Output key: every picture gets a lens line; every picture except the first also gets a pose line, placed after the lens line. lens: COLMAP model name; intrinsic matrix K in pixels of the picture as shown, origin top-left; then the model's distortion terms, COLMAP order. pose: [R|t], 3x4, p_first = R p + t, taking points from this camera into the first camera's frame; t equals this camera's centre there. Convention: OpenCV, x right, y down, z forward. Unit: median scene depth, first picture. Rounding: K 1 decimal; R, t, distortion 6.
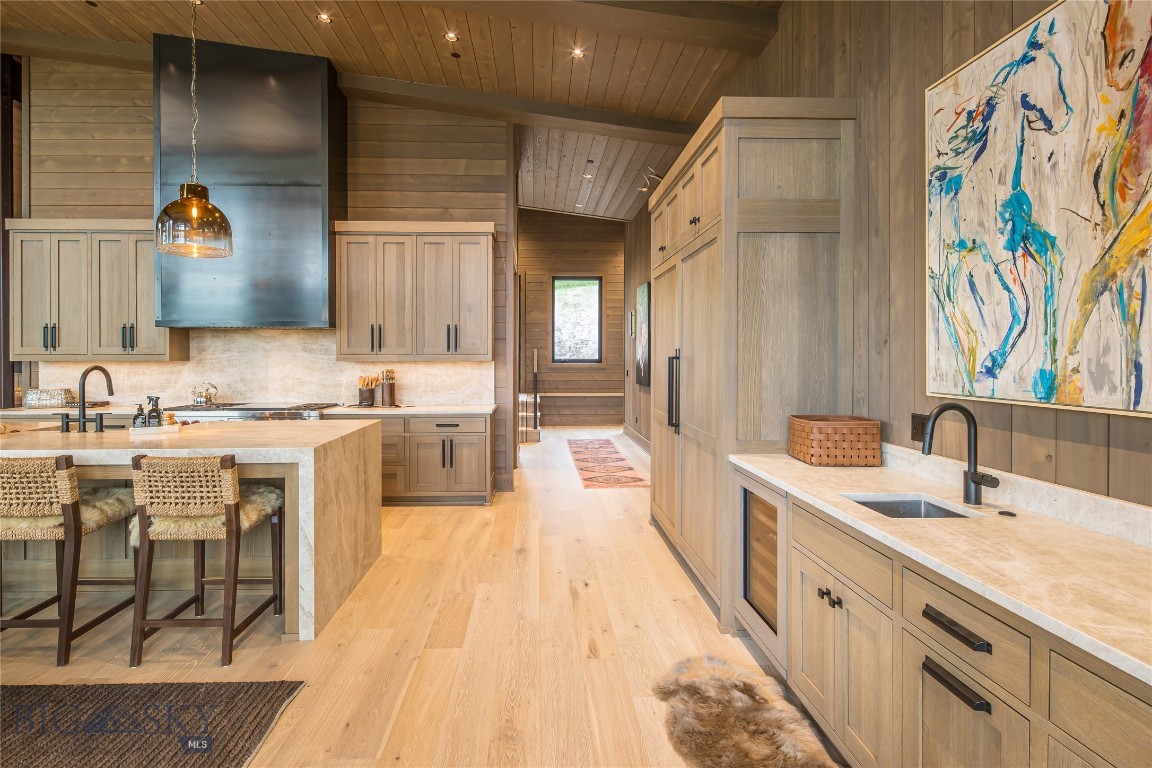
lens RADIAL K [[569.9, 0, 558.4], [0, 569.9, 362.1], [0, 0, 1]] dist [0.012855, -0.008847]
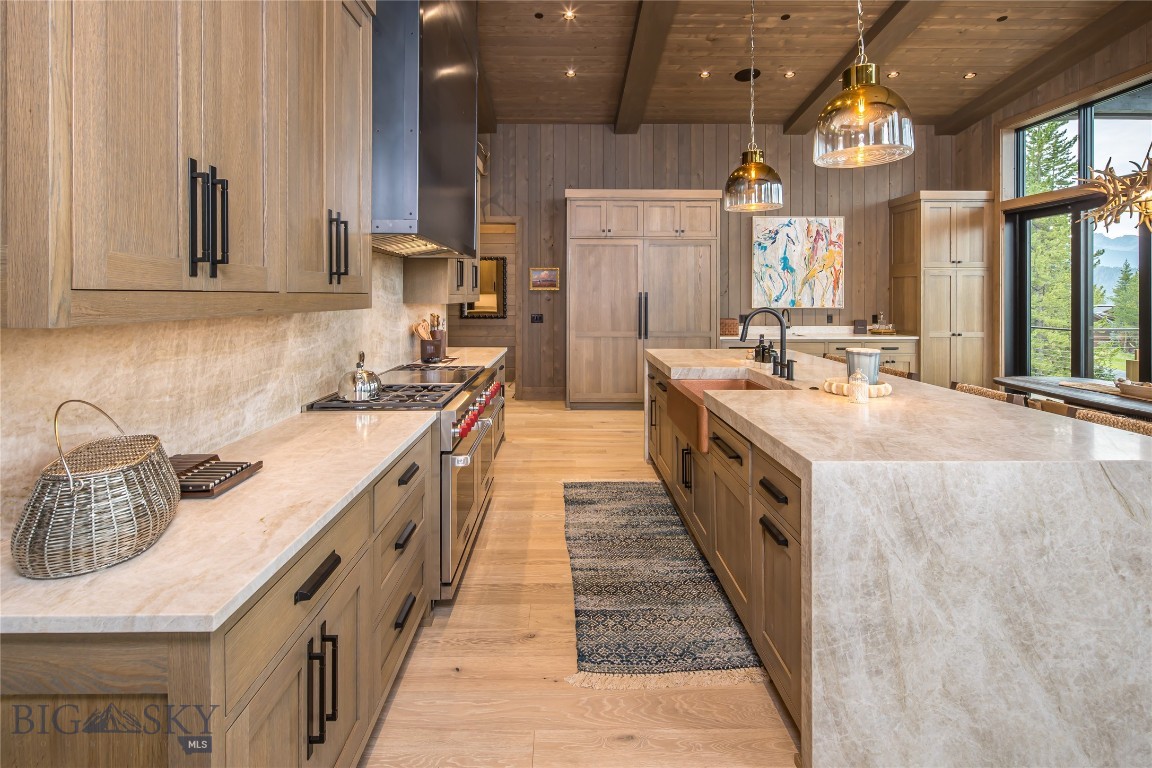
lens RADIAL K [[569.9, 0, 581.0], [0, 569.9, 297.4], [0, 0, 1]] dist [0.012855, -0.008847]
pose [[0.005676, -0.002841, 0.999980, -3.041574], [0.009813, 0.999948, 0.002785, -0.027090], [-0.999936, 0.009797, 0.005704, 2.256483]]
